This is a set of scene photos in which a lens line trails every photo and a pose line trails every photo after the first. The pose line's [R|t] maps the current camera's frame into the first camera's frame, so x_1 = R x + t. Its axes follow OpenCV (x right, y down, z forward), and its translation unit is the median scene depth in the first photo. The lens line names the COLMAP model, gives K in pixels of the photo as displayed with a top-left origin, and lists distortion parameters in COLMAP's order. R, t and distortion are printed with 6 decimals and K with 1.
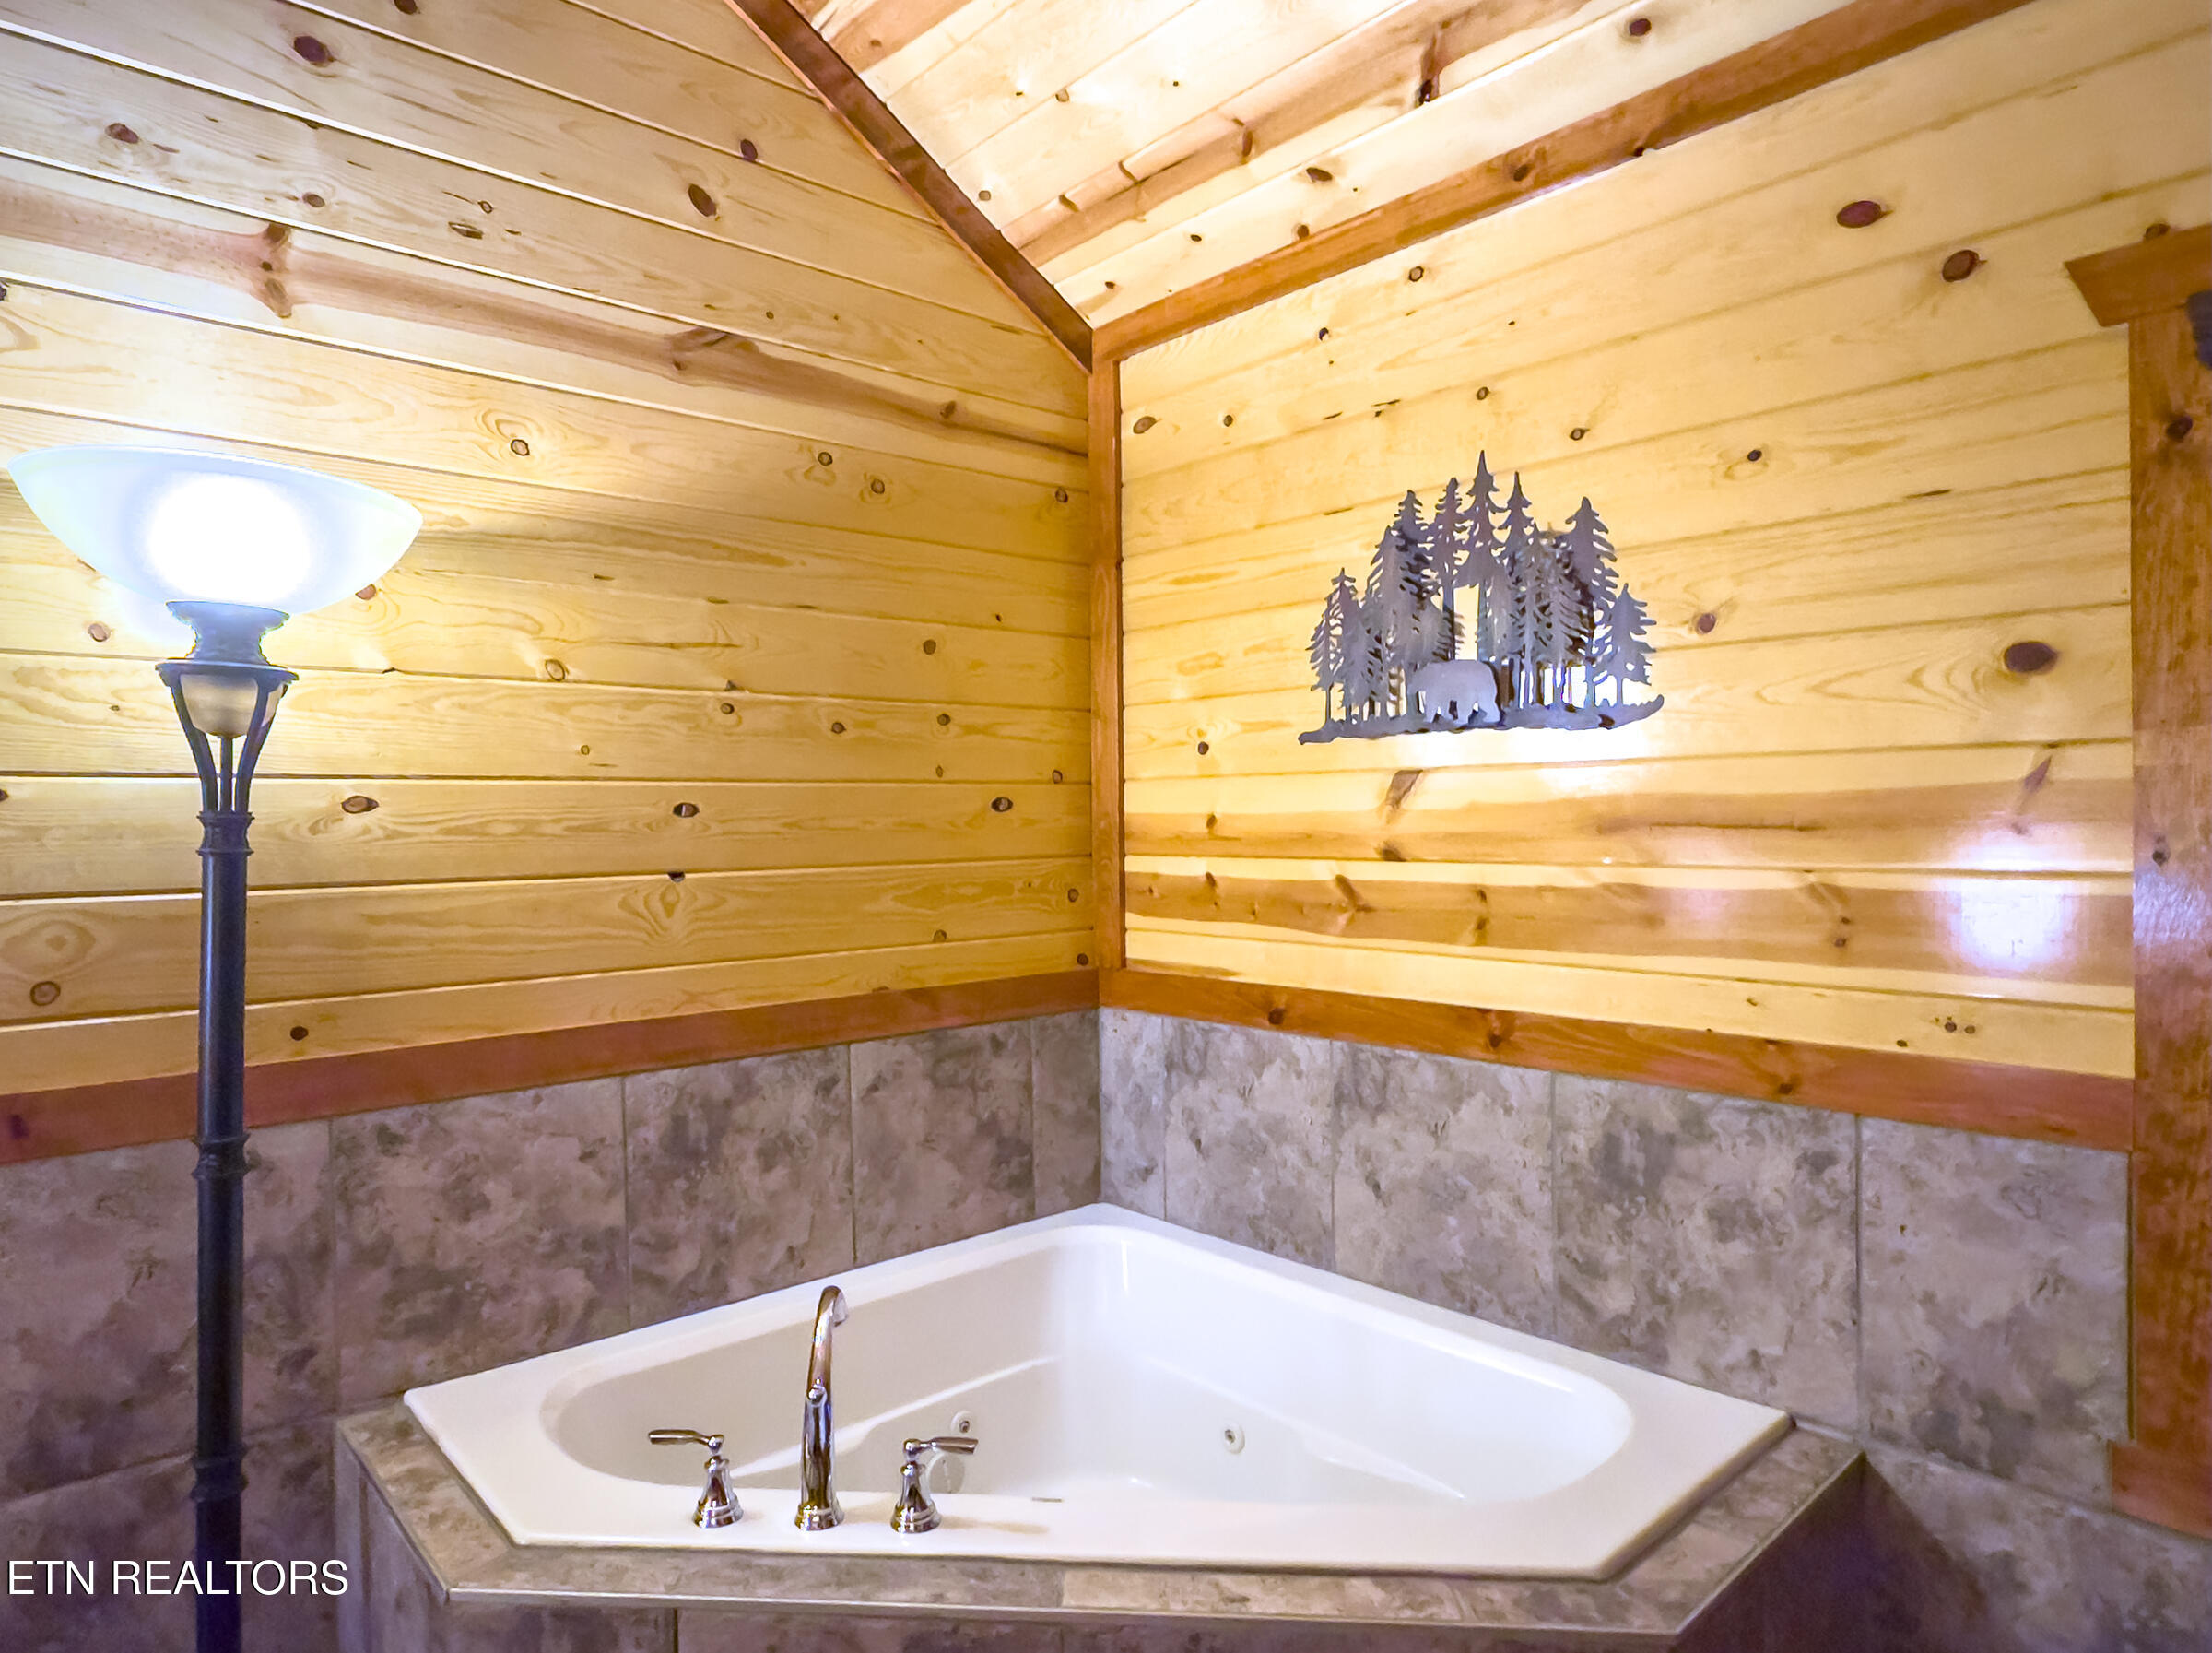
lens RADIAL K [[1230.1, 0, 1088.8], [0, 1230.1, 822.2], [0, 0, 1]] dist [0.000315, 0.000224]
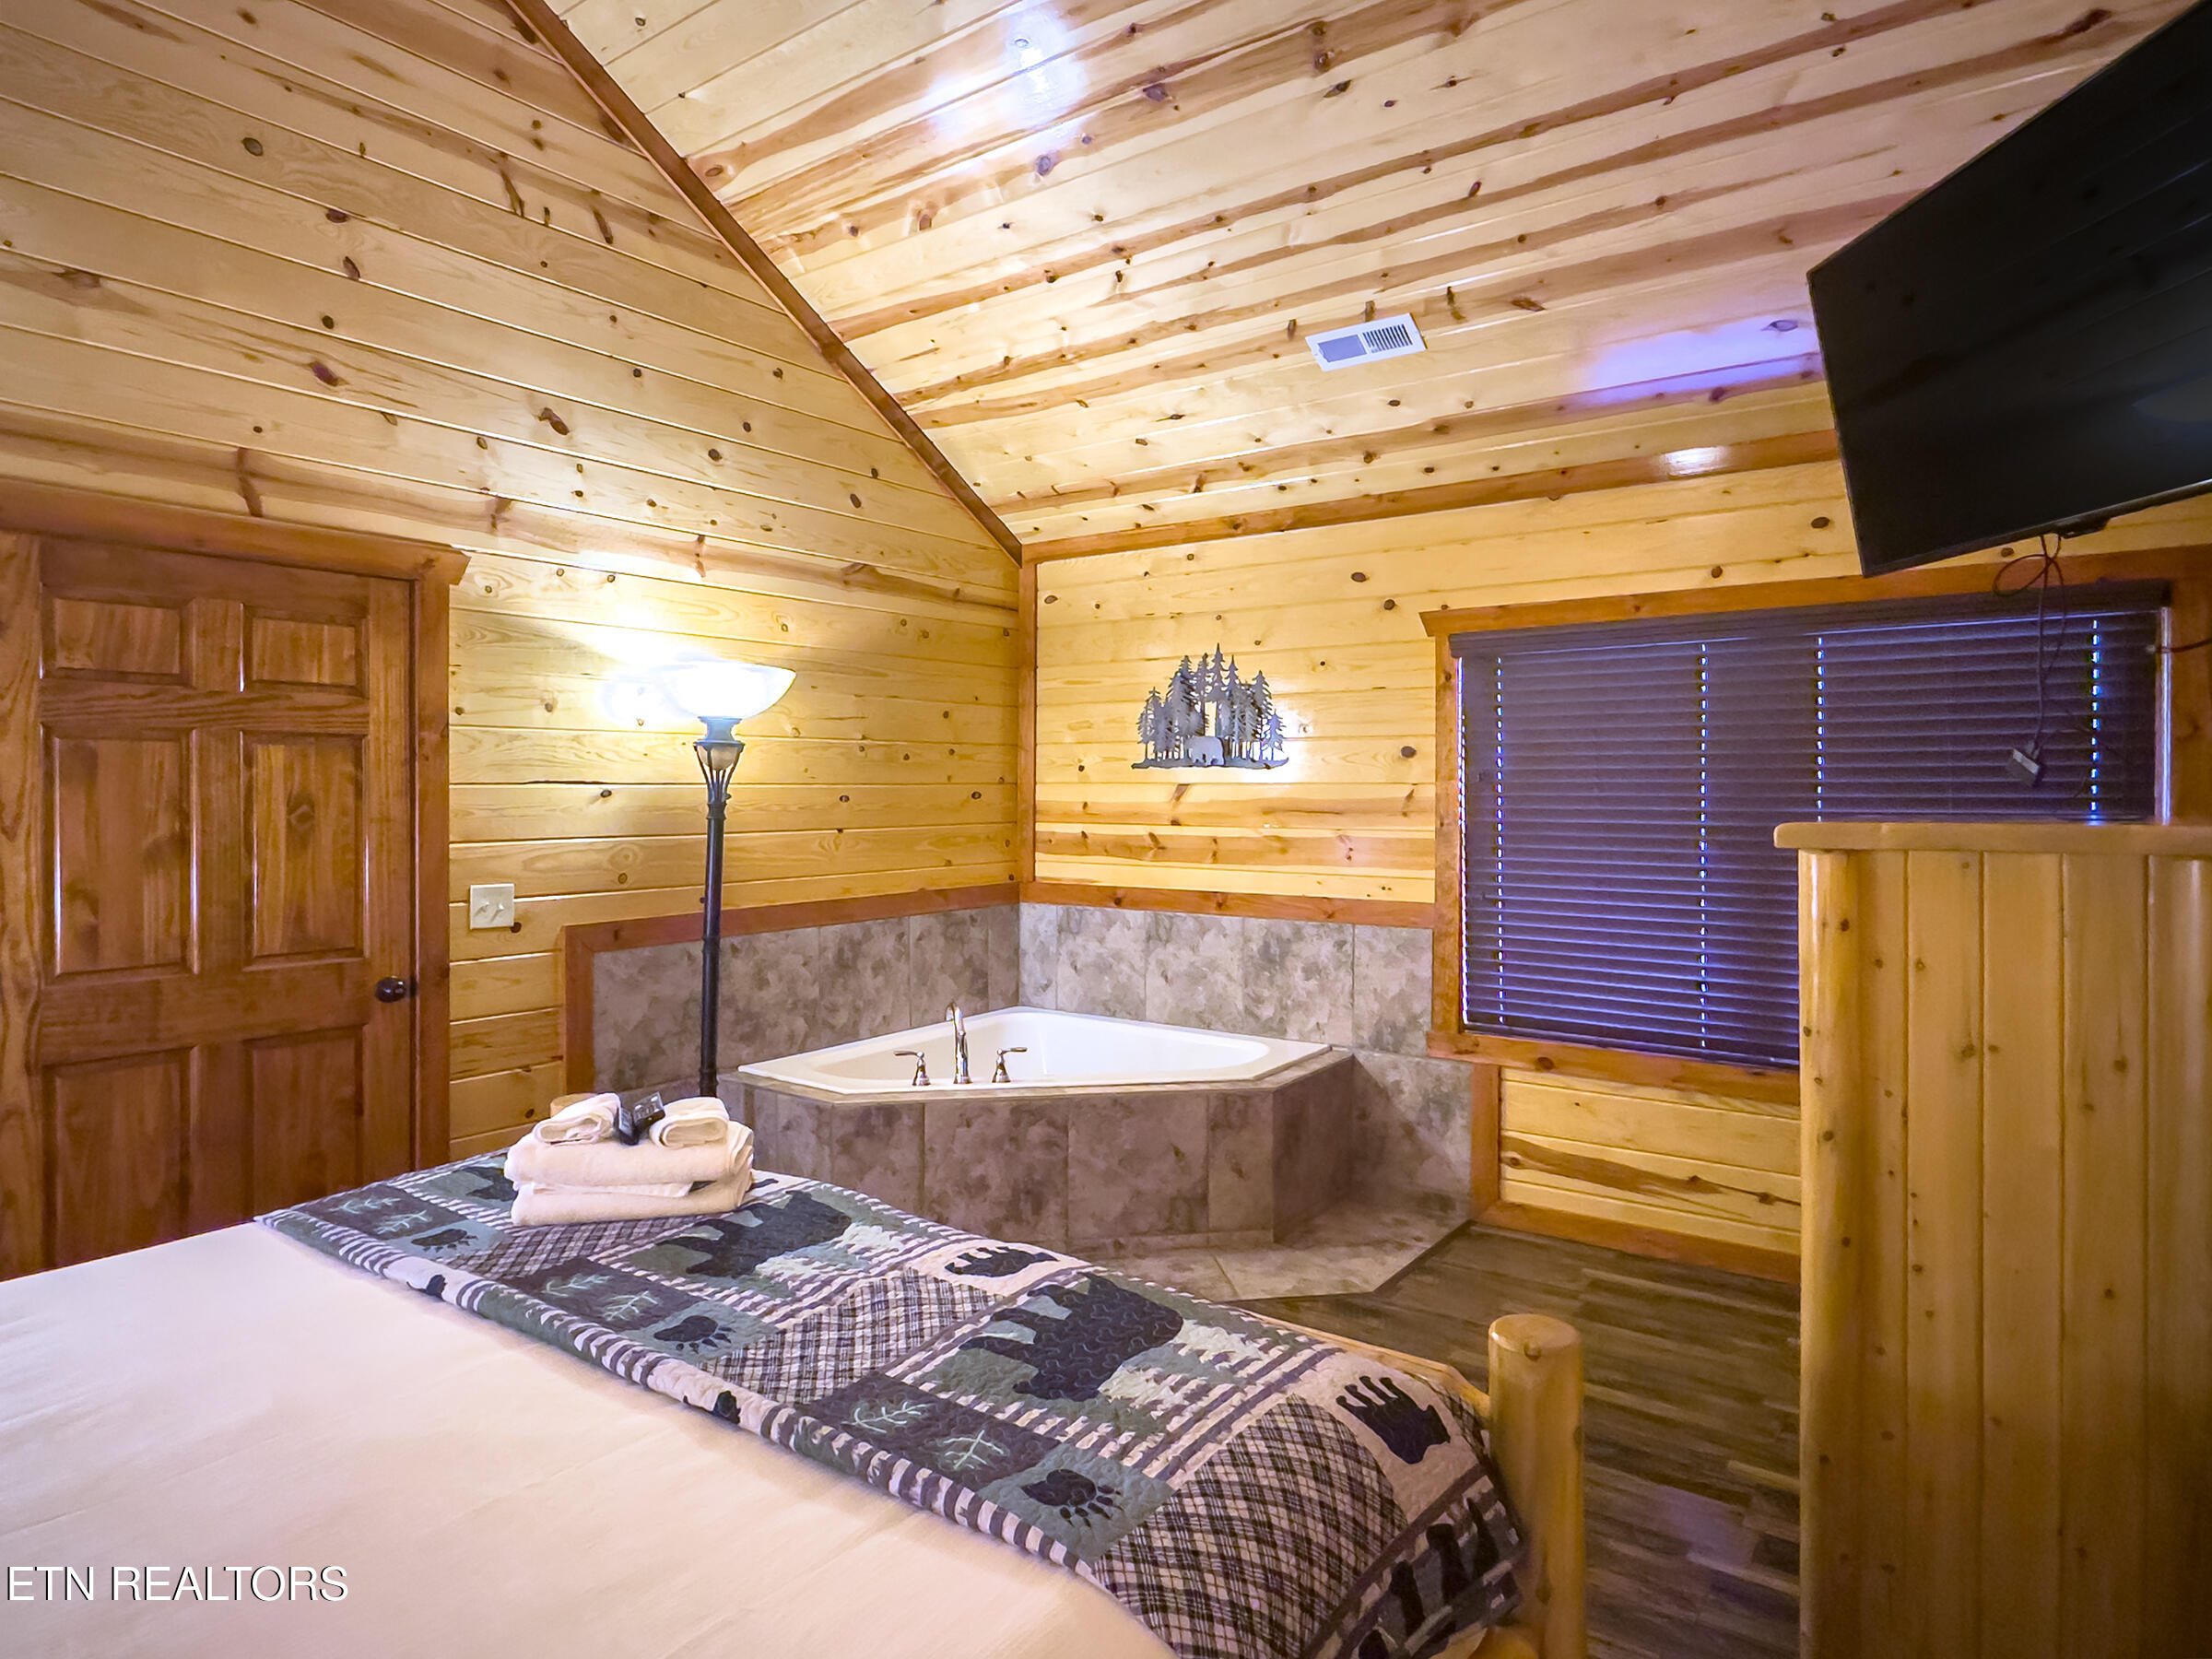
lens RADIAL K [[1230.0, 0, 1088.8], [0, 1230.0, 825.2], [0, 0, 1]] dist [0.000315, 0.000224]
pose [[0.977239, 0.005834, 0.212061, -0.373179], [-0.011648, 0.999589, 0.026177, -0.024712], [-0.211821, -0.028051, 0.976906, -1.116024]]
